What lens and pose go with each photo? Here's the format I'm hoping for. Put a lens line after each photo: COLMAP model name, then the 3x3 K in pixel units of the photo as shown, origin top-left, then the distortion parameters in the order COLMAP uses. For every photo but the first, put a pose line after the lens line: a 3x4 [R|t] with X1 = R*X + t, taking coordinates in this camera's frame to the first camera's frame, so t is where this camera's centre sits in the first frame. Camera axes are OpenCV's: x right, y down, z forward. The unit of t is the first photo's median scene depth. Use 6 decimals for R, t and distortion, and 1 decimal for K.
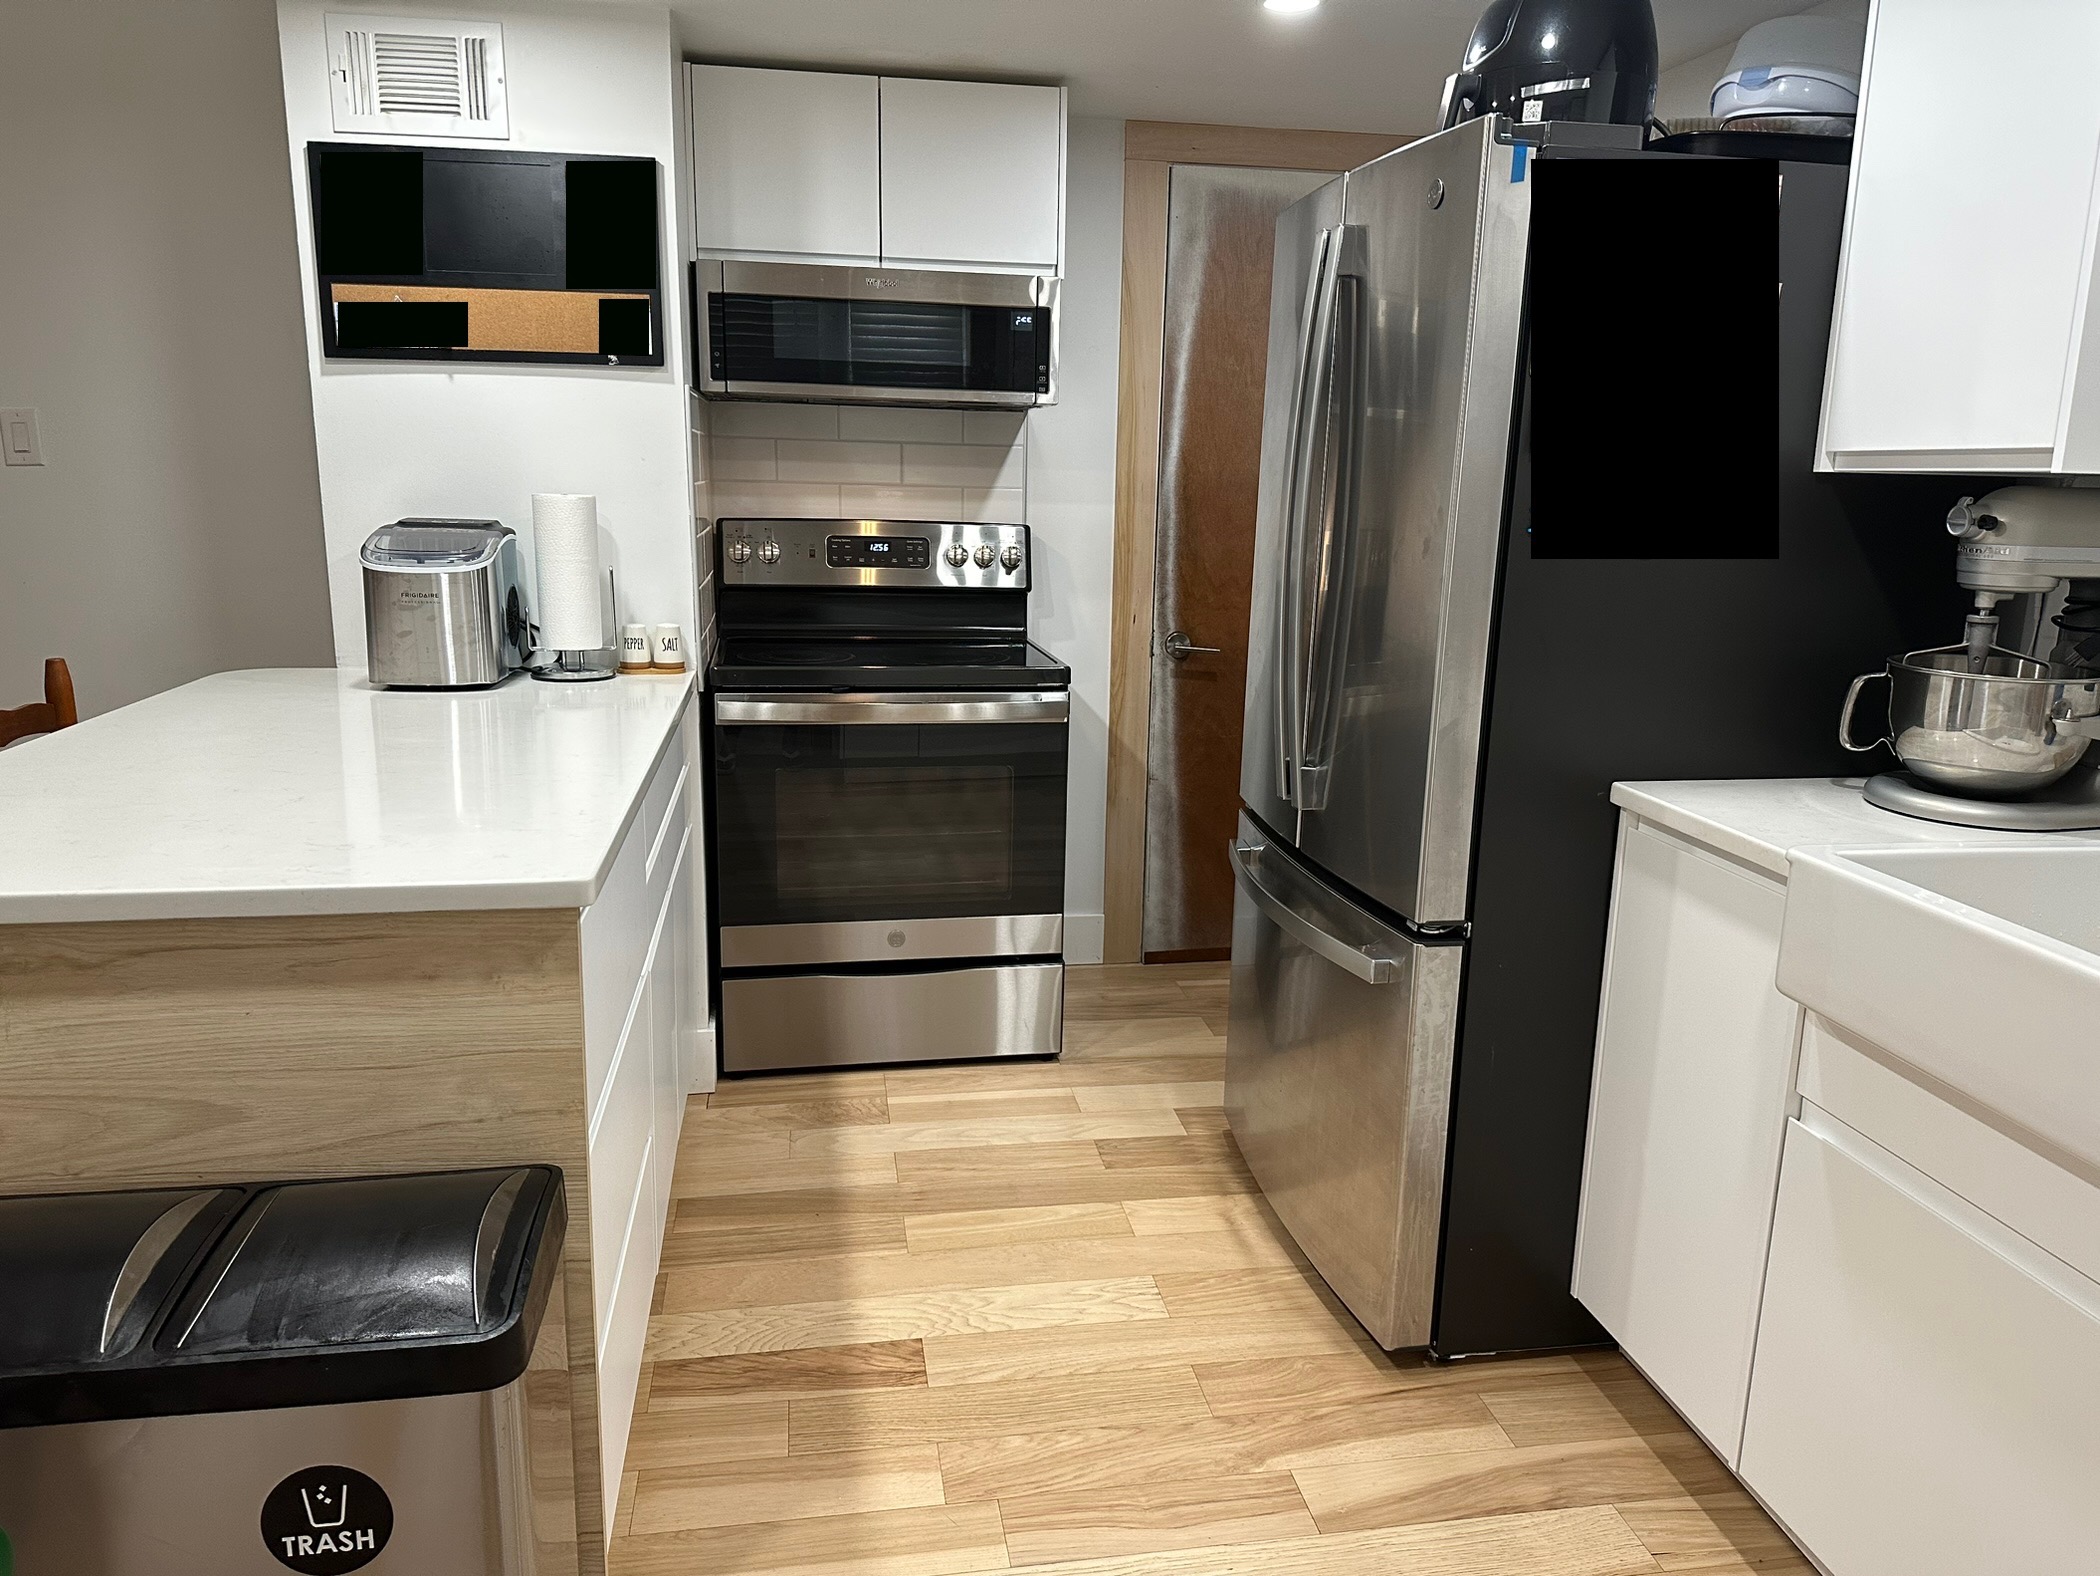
lens RADIAL K [[1474.2, 0, 1045.9], [0, 1474.2, 796.6], [0, 0, 1]] dist [0.075104, -0.087214]
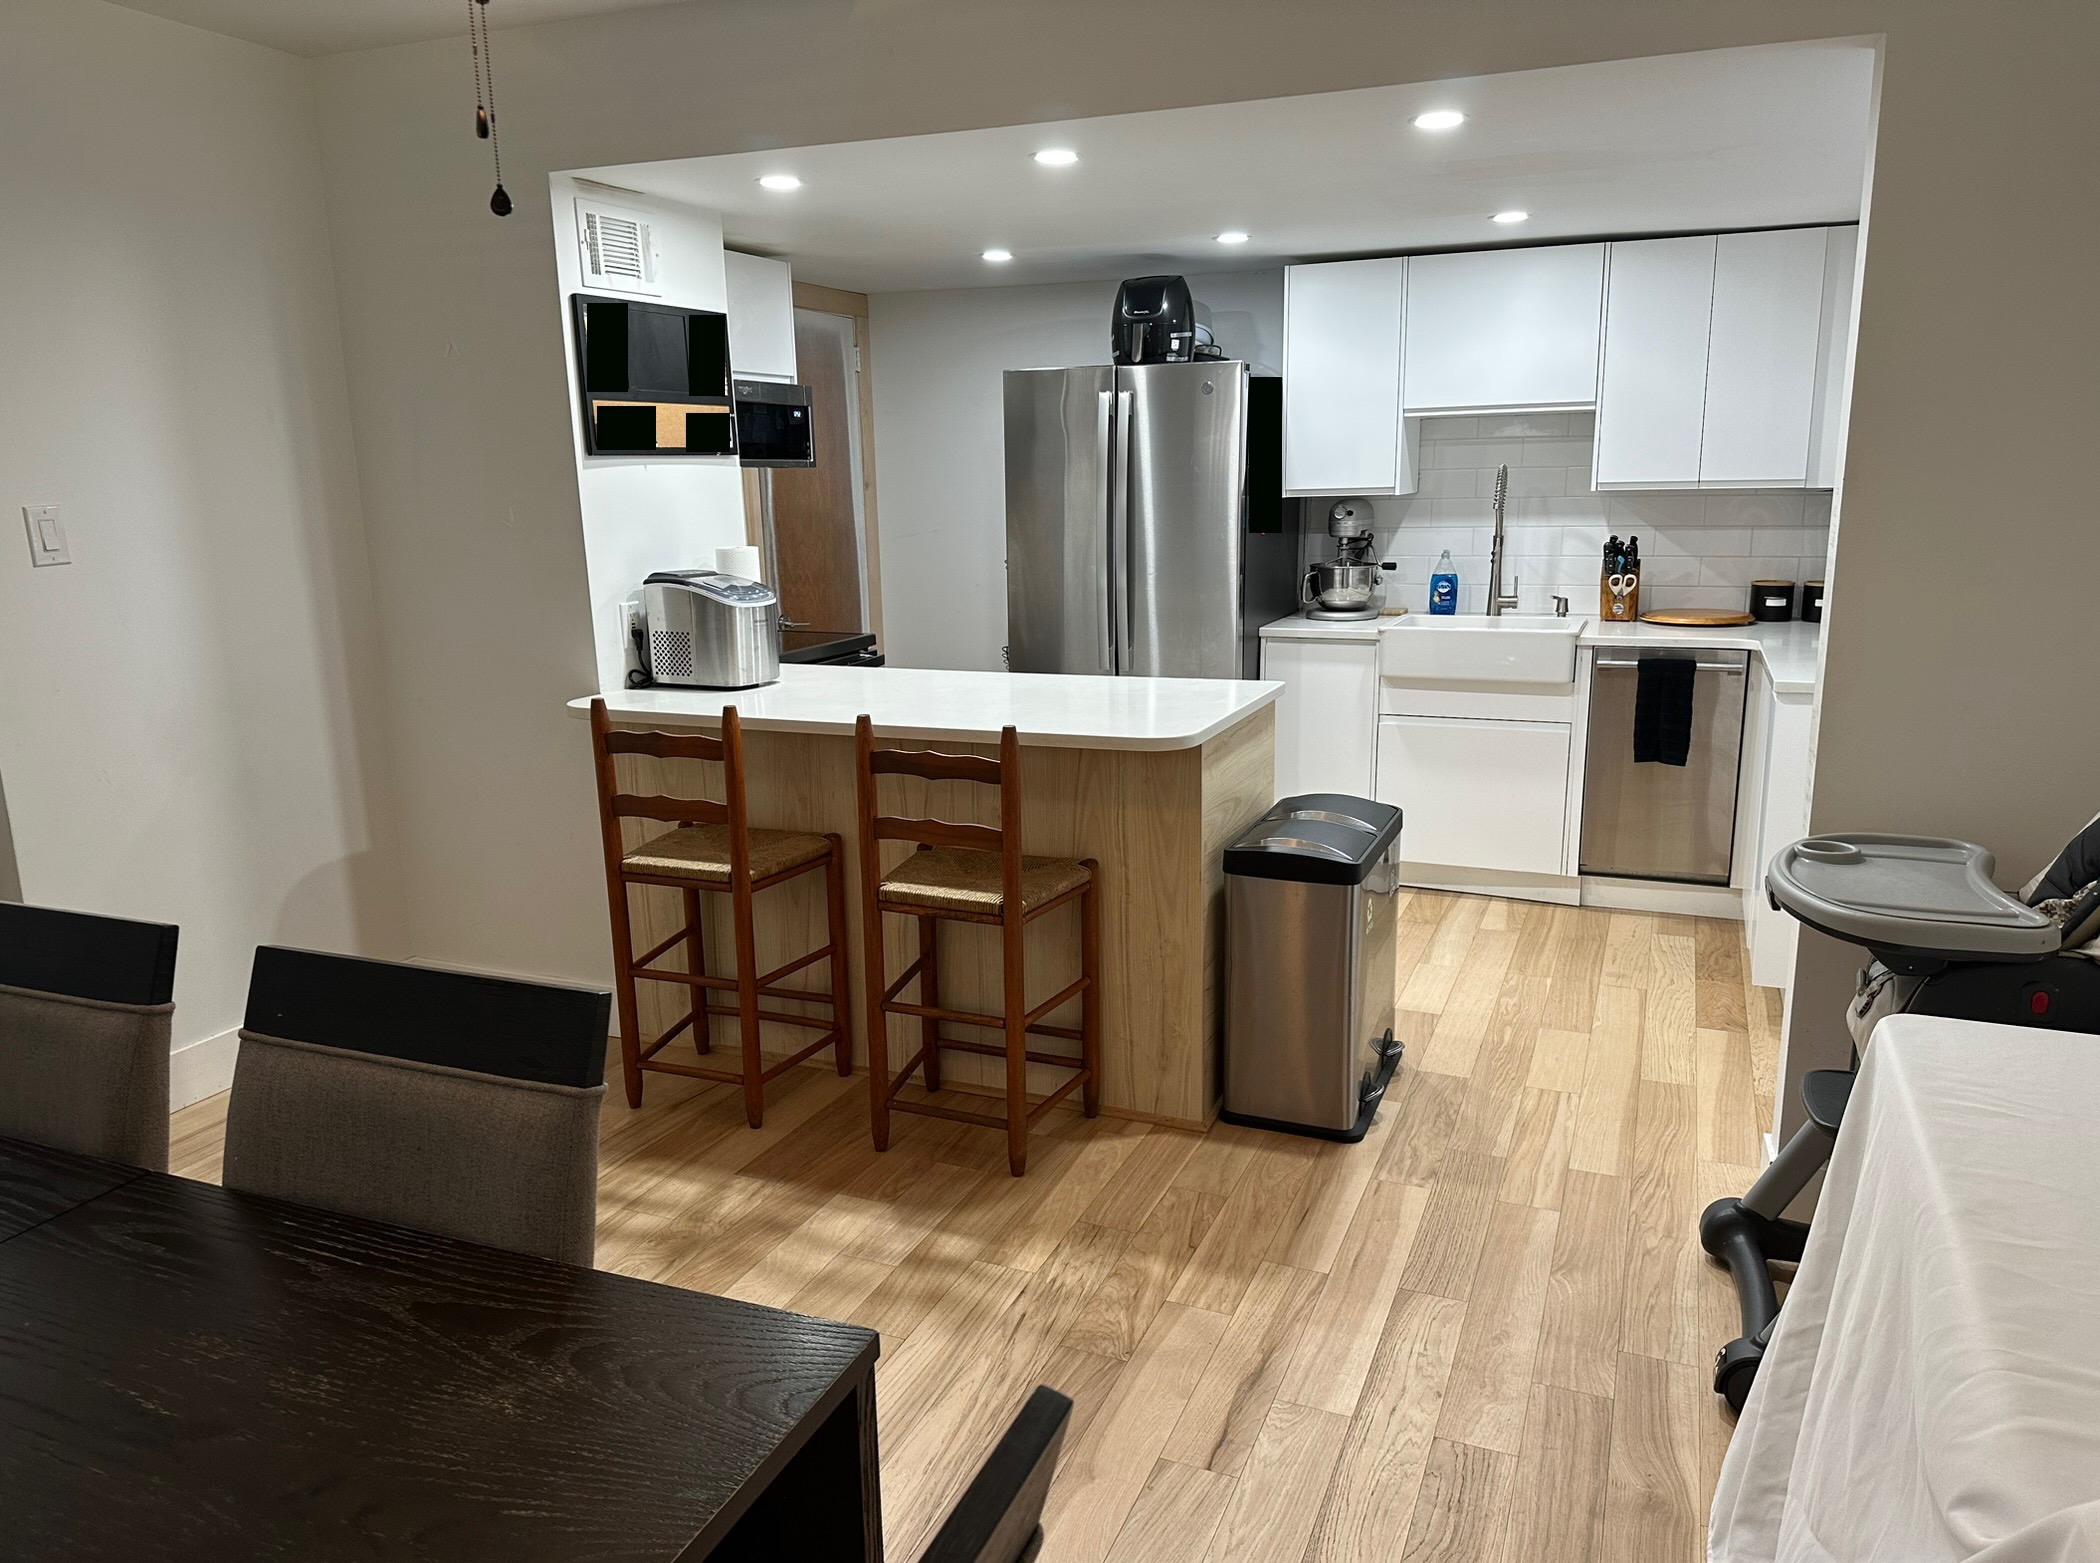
lens RADIAL K [[1474.2, 0, 1068.2], [0, 1474.2, 792.3], [0, 0, 1]] dist [0.075104, -0.087214]
pose [[0.531407, -0.207007, 0.821435, -1.419239], [0.207906, 0.971896, 0.110425, -0.061190], [-0.821208, 0.112100, 0.559510, -0.049583]]
